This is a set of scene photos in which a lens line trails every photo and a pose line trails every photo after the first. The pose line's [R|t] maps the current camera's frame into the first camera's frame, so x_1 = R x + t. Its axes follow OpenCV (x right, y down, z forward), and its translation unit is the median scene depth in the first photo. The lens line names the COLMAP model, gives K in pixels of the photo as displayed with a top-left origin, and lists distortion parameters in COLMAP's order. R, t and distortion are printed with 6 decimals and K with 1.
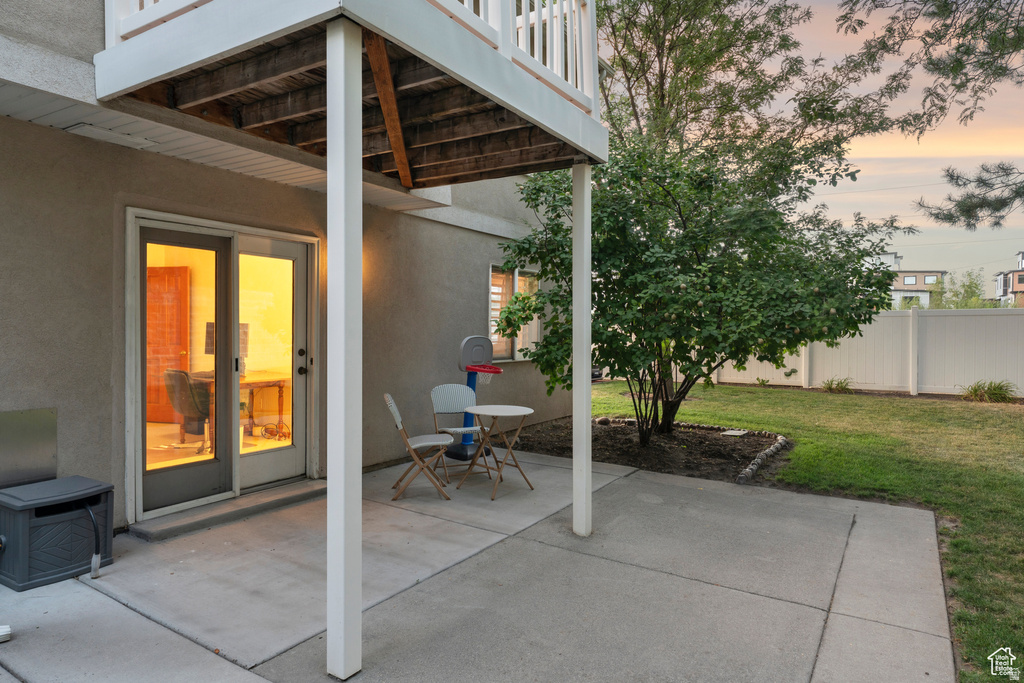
lens RADIAL K [[622.4, 0, 510.5], [0, 622.4, 338.1], [0, 0, 1]] dist [0.007314, 0.001869]
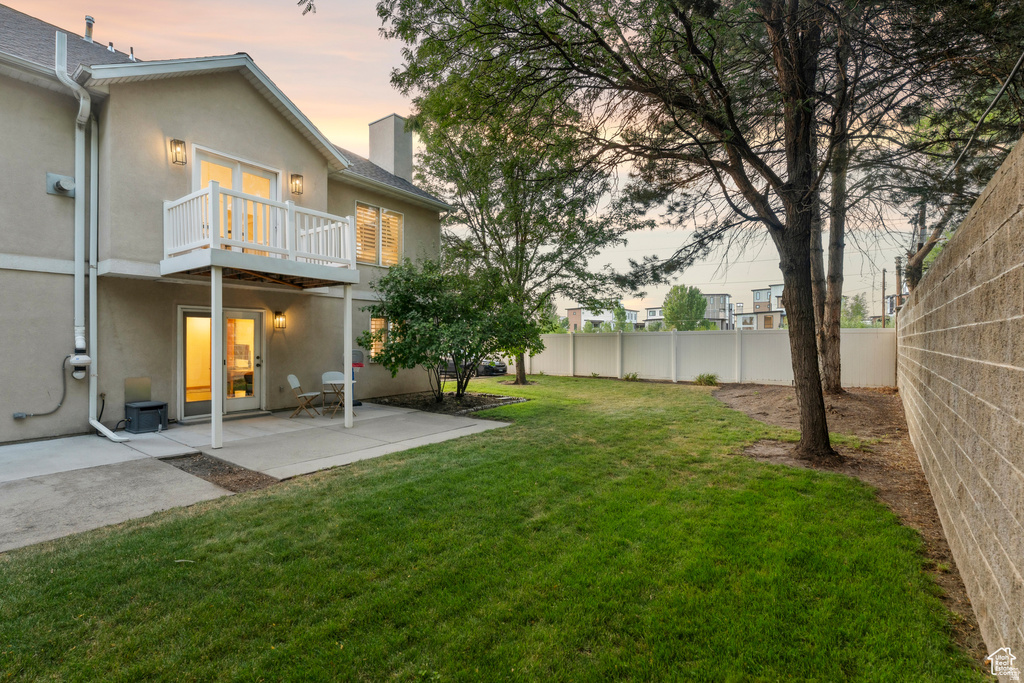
lens RADIAL K [[467.0, 0, 513.6], [0, 467.0, 342.2], [0, 0, 1]] dist [-0.002246, 0.000511]
pose [[0.998509, -0.001871, -0.054548, 0.933363], [0.001502, 0.999976, -0.006798, -0.028486], [0.054559, 0.006706, 0.998488, -0.930254]]
